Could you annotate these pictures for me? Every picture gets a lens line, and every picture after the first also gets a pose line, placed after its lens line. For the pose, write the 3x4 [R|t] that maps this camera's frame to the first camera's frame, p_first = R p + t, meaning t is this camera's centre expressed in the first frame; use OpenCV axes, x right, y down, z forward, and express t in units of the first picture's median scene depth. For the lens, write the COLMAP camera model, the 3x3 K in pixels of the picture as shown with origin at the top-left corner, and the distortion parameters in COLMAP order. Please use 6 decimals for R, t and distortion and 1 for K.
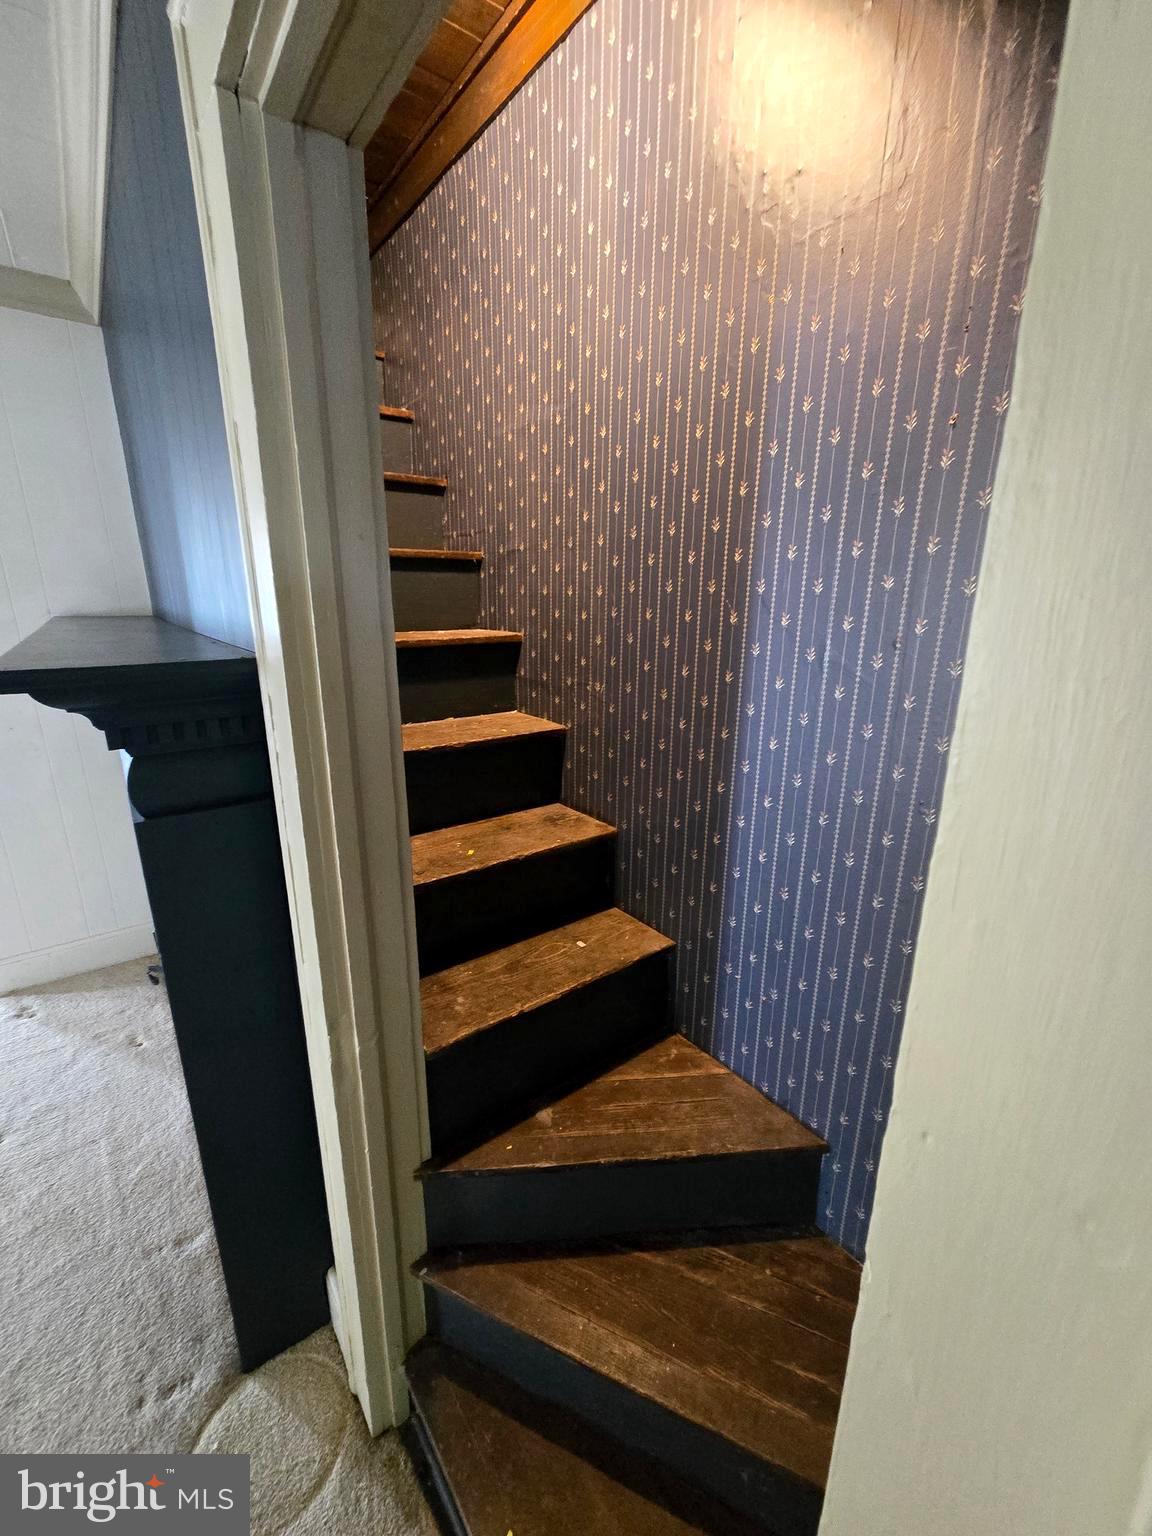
lens RADIAL K [[624.6, 0, 572.6], [0, 624.6, 767.4], [0, 0, 1]] dist [0.001149, 0.000187]
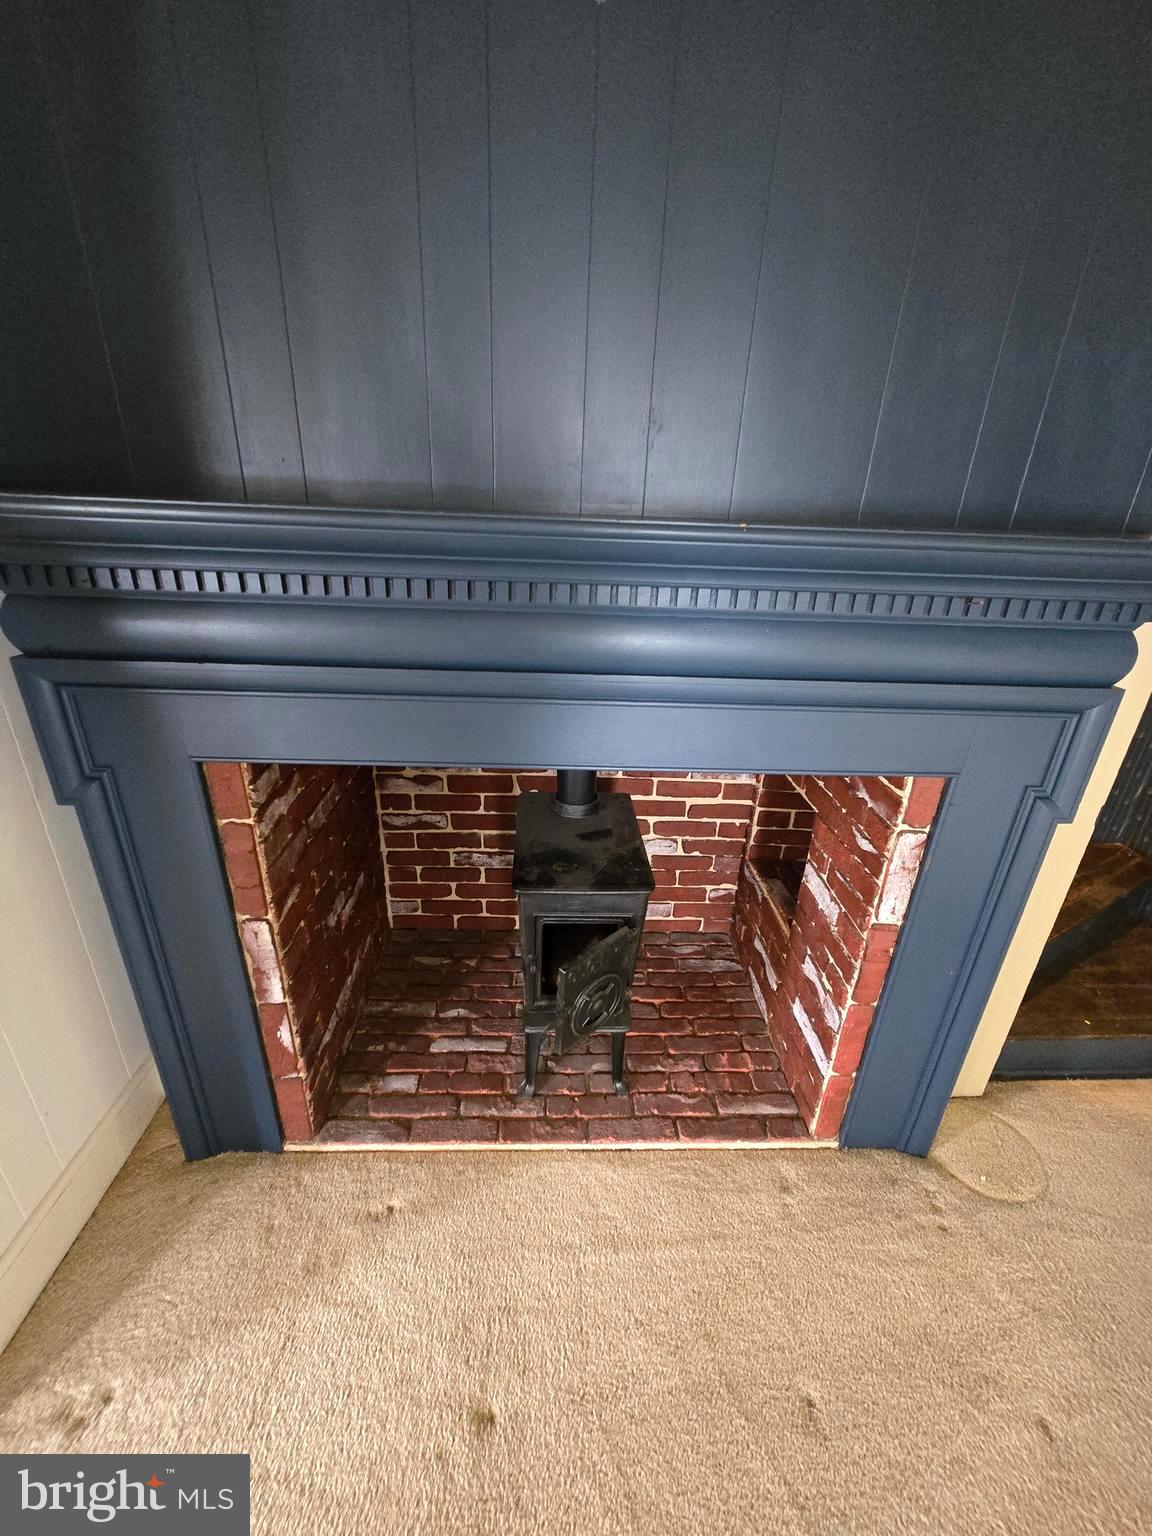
lens RADIAL K [[624.6, 0, 572.6], [0, 624.6, 767.4], [0, 0, 1]] dist [0.001149, 0.000187]
pose [[0.576634, -0.307777, 0.756814, -1.621303], [0.192711, 0.951430, 0.240091, -0.184536], [-0.793950, 0.007402, 0.607938, 0.803676]]
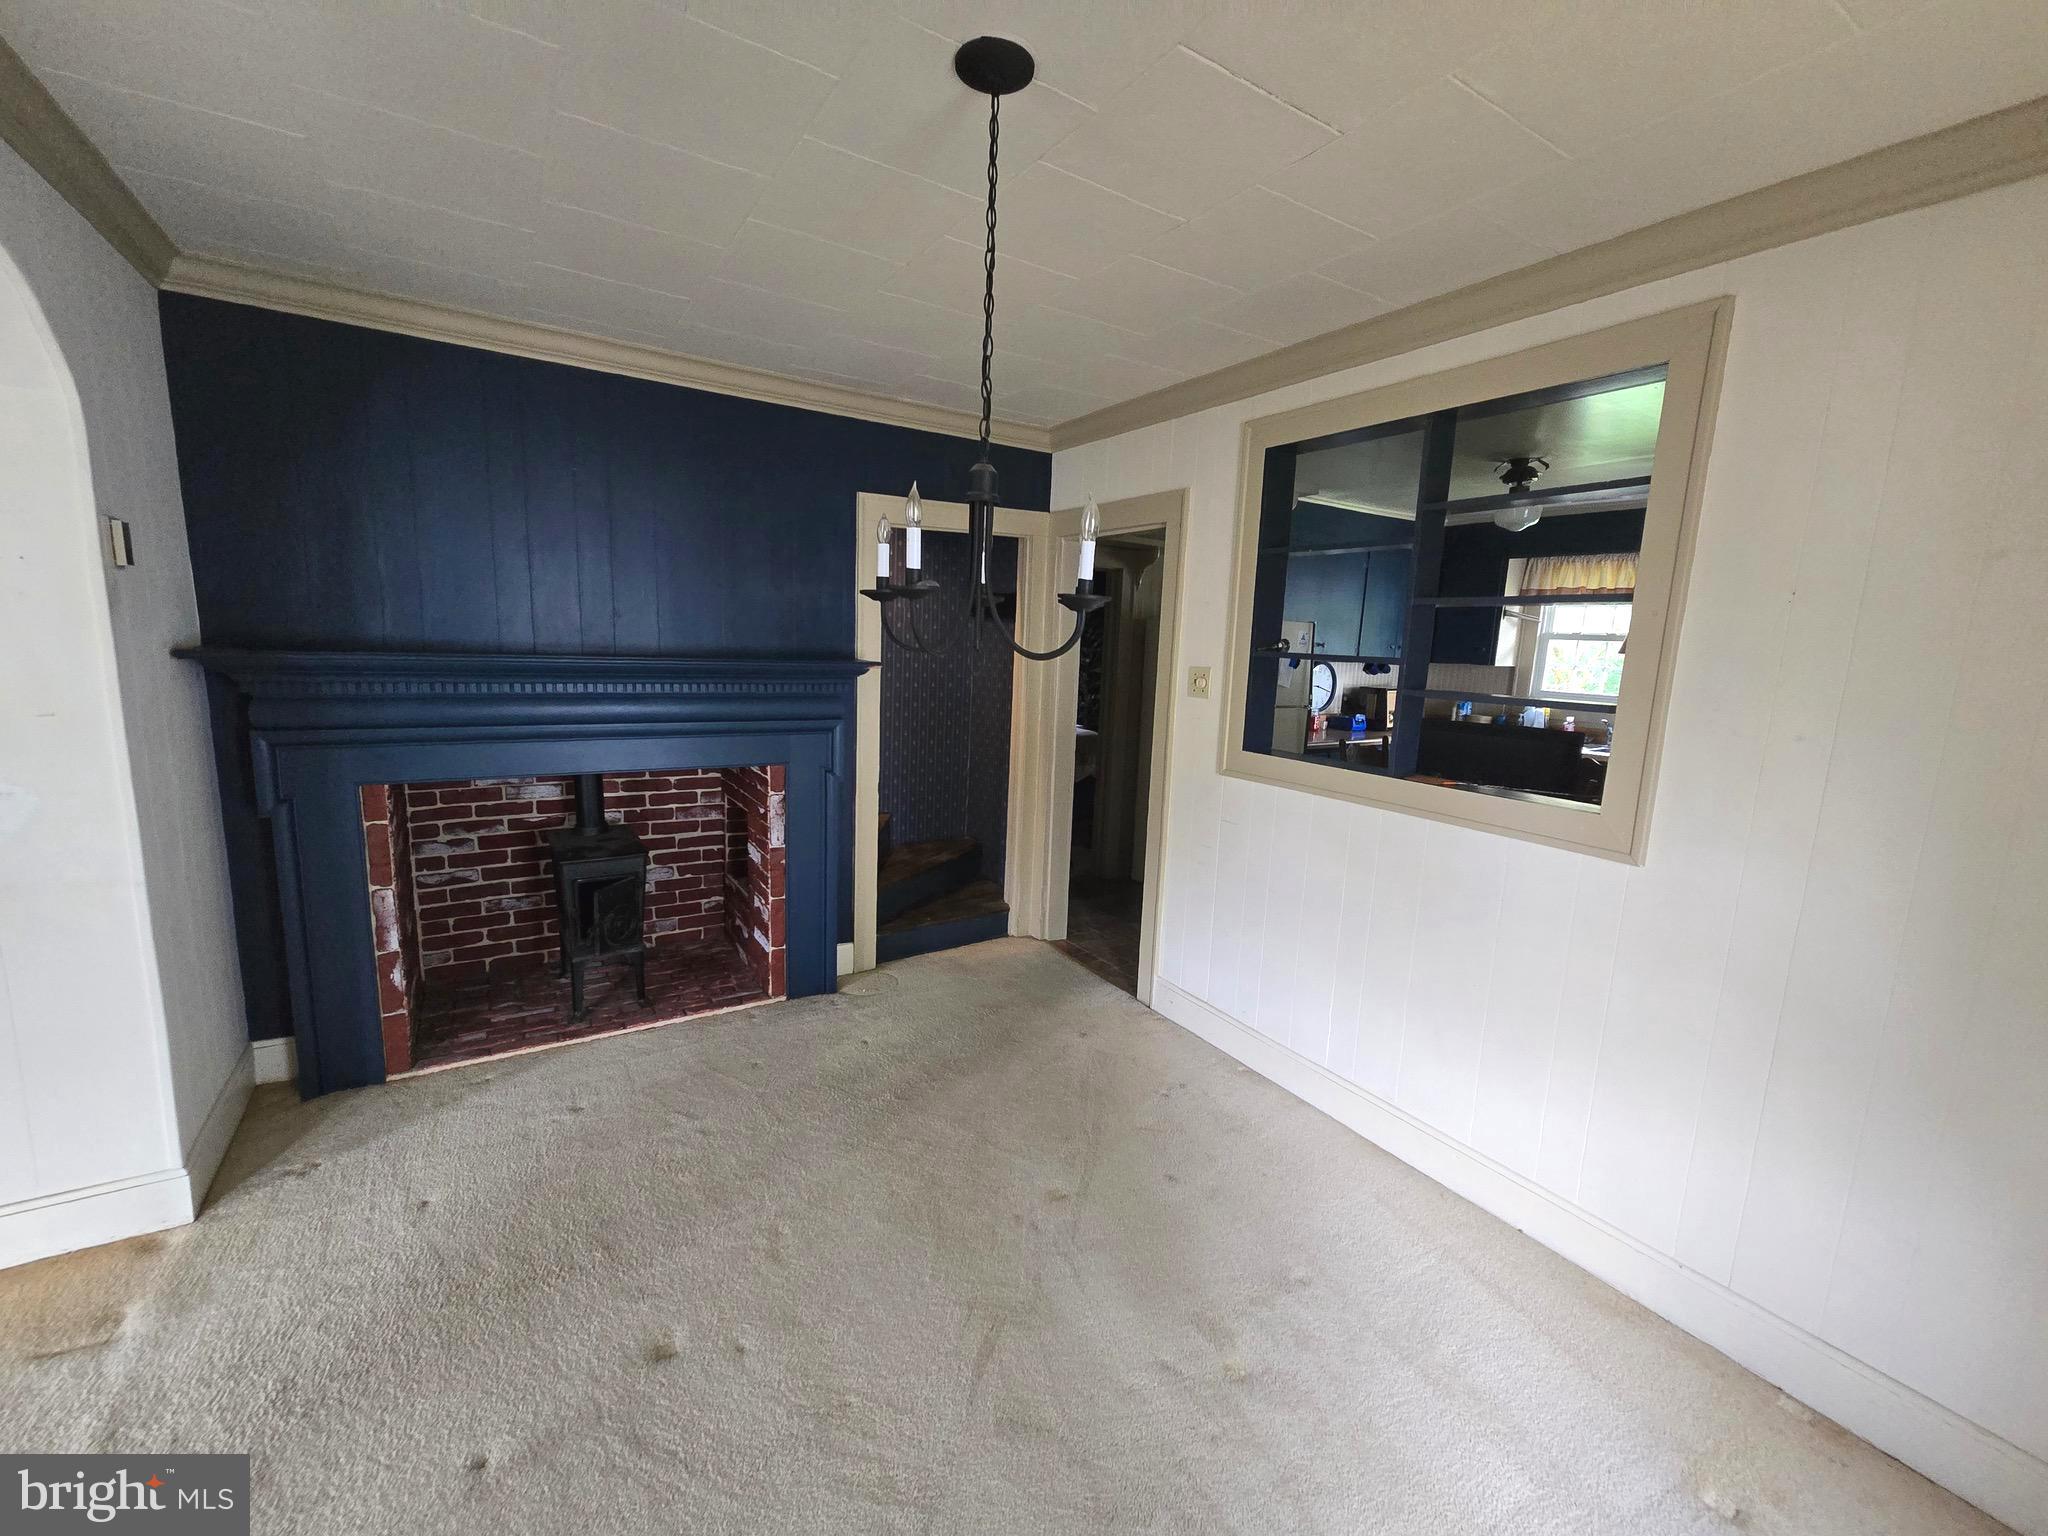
lens RADIAL K [[832.8, 0, 1026.2], [0, 832.8, 773.4], [0, 0, 1]] dist [0.001149, 0.000187]
pose [[0.070215, -0.166020, 0.983620, -3.172054], [0.233825, 0.961320, 0.145565, -0.029347], [-0.969740, 0.219775, 0.106318, -0.094123]]
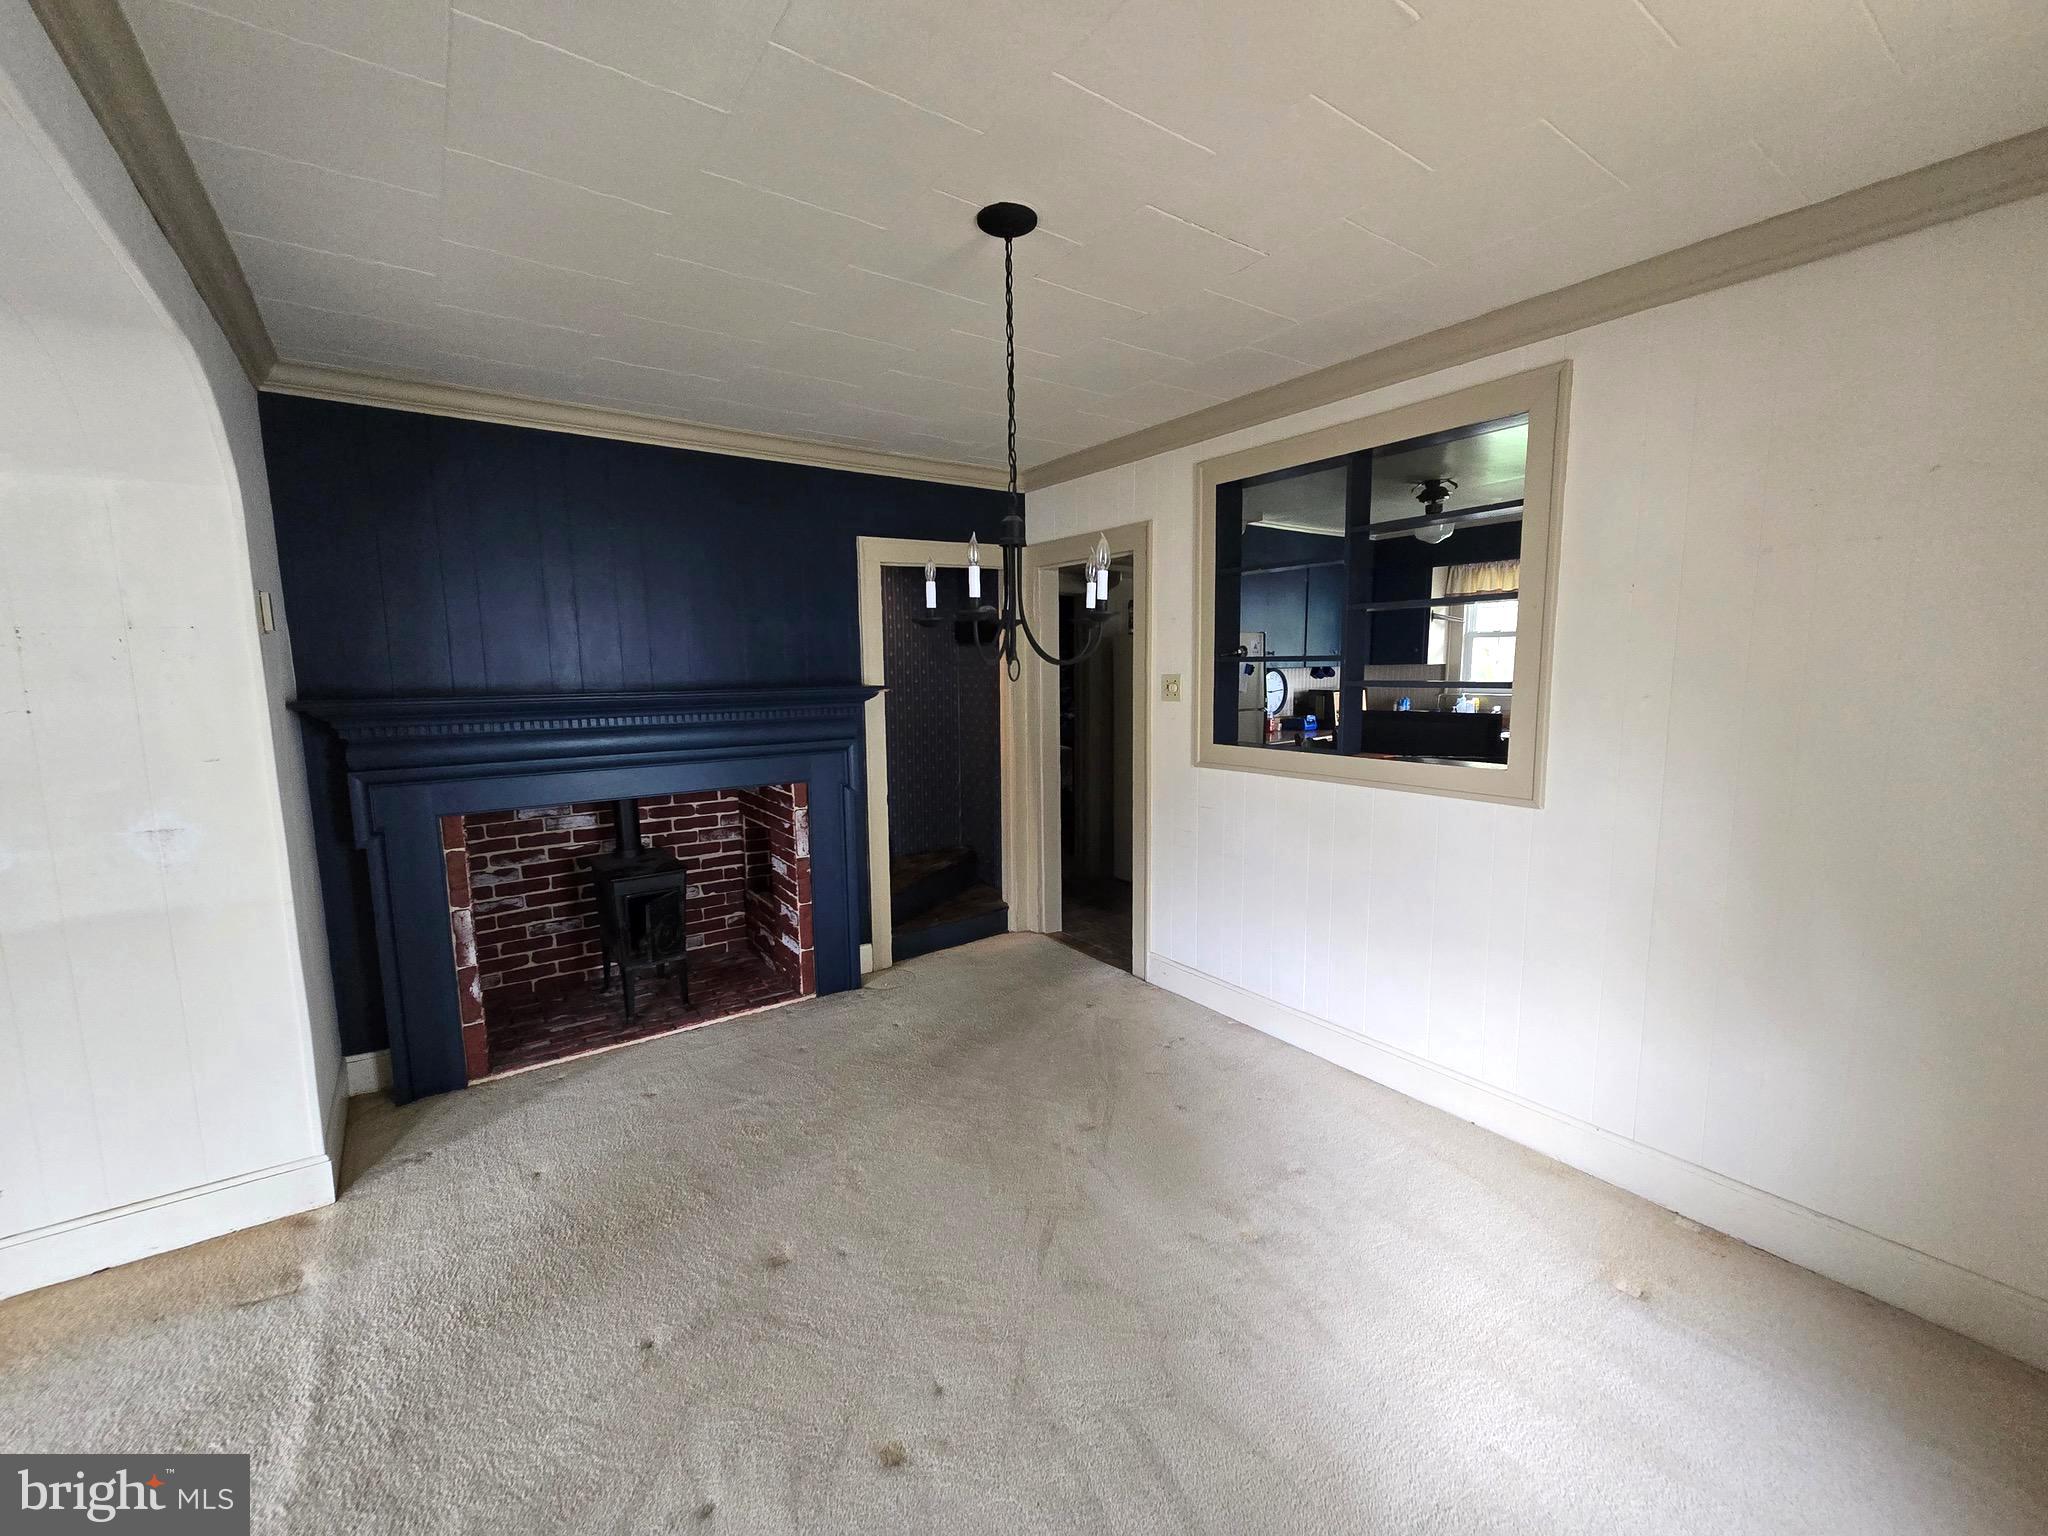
lens RADIAL K [[832.8, 0, 1026.2], [0, 832.8, 773.4], [0, 0, 1]] dist [0.001149, 0.000187]
pose [[0.013202, -0.136463, 0.990557, -3.514365], [0.284456, 0.950225, 0.127116, -0.032531], [-0.958598, 0.280091, 0.051363, 0.022245]]
